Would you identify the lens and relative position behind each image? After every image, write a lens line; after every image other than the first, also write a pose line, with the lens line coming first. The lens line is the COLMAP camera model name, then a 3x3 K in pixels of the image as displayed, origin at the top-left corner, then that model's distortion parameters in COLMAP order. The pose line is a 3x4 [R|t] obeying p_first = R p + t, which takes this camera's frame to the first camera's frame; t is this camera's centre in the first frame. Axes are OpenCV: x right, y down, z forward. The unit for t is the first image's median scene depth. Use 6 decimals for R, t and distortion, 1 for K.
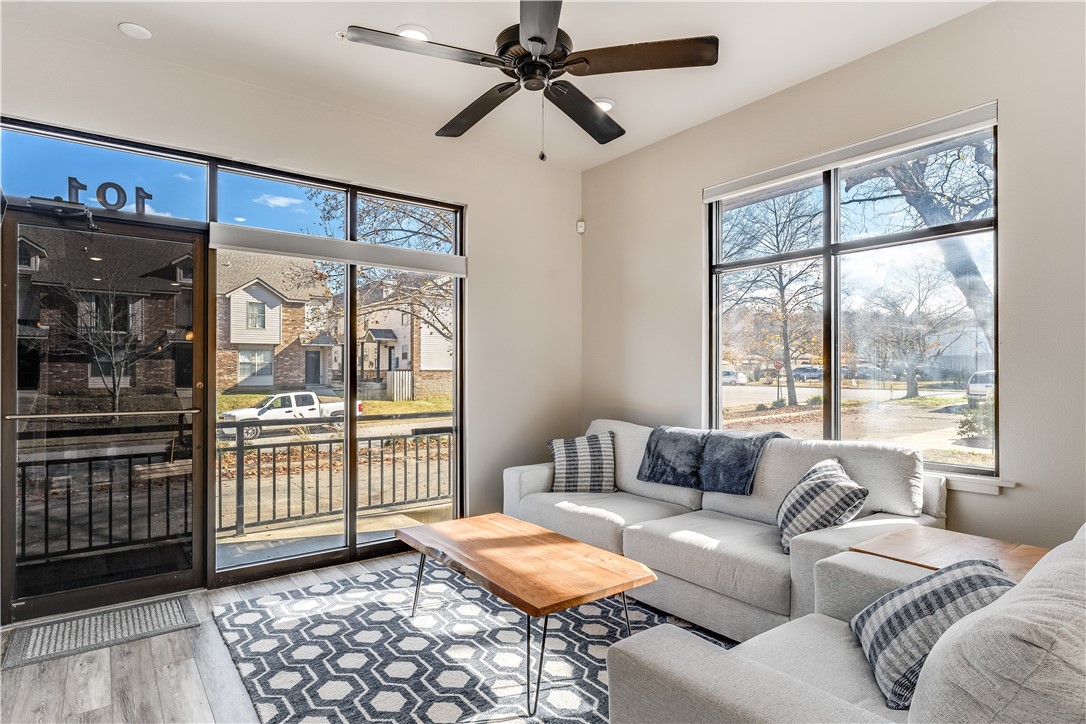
lens RADIAL K [[597.5, 0, 543.0], [0, 597.5, 362.0], [0, 0, 1]] dist [0.020901, -0.000220]
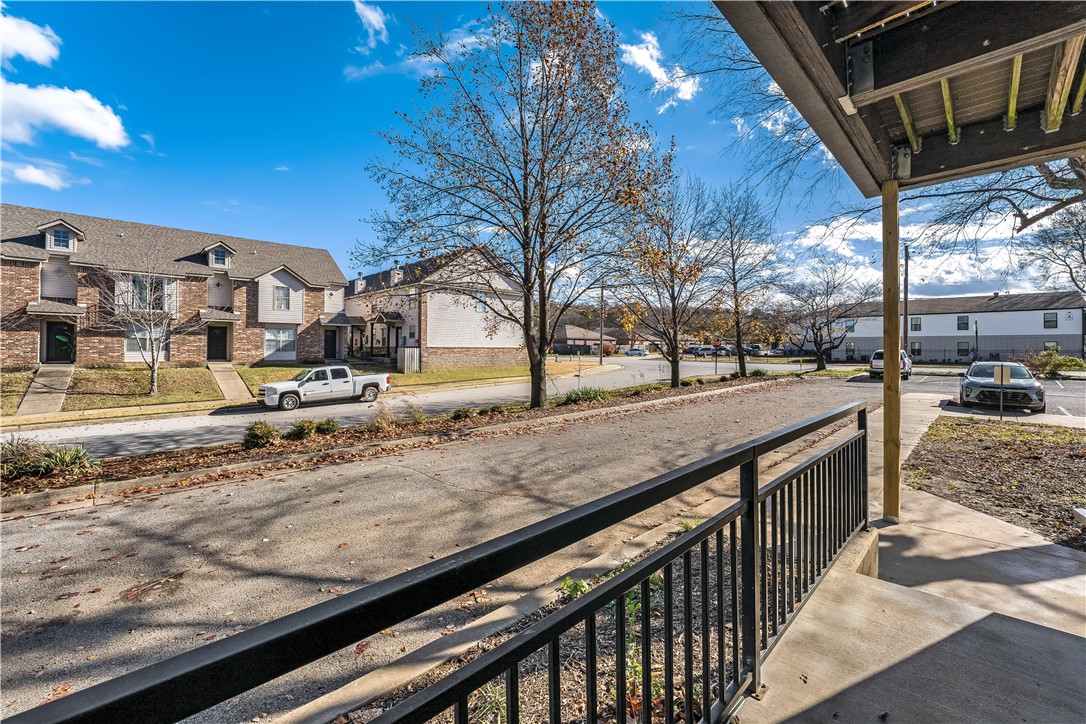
lens RADIAL K [[446.5, 0, 522.5], [0, 446.5, 332.2], [0, 0, 1]] dist [-0.001181, -0.000072]
pose [[0.992169, 0.009360, 0.124549, -0.143447], [-0.006623, 0.999728, -0.022370, 0.003082], [-0.124725, 0.021370, 0.991961, 0.120041]]
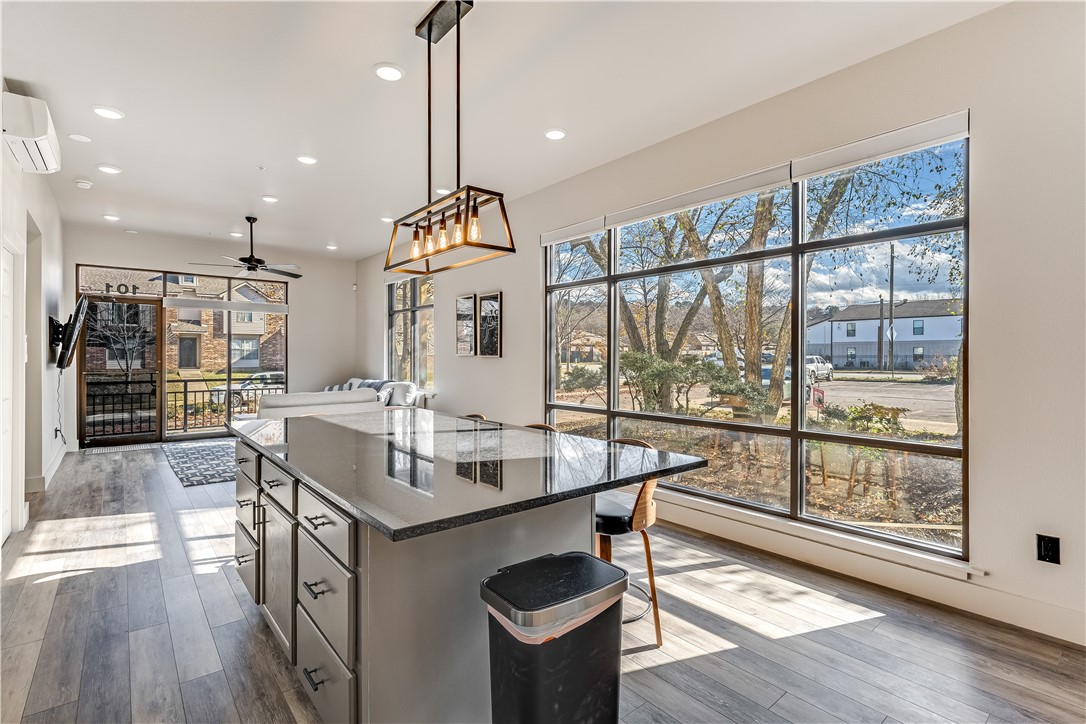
lens RADIAL K [[506.6, 0, 544.2], [0, 506.6, 348.8], [0, 0, 1]] dist [0.003696, 0.000414]
pose [[0.997655, 0.001136, 0.068441, 0.081582], [-0.001237, 0.999998, 0.001437, -0.001763], [-0.068439, -0.001518, 0.997654, -0.112440]]
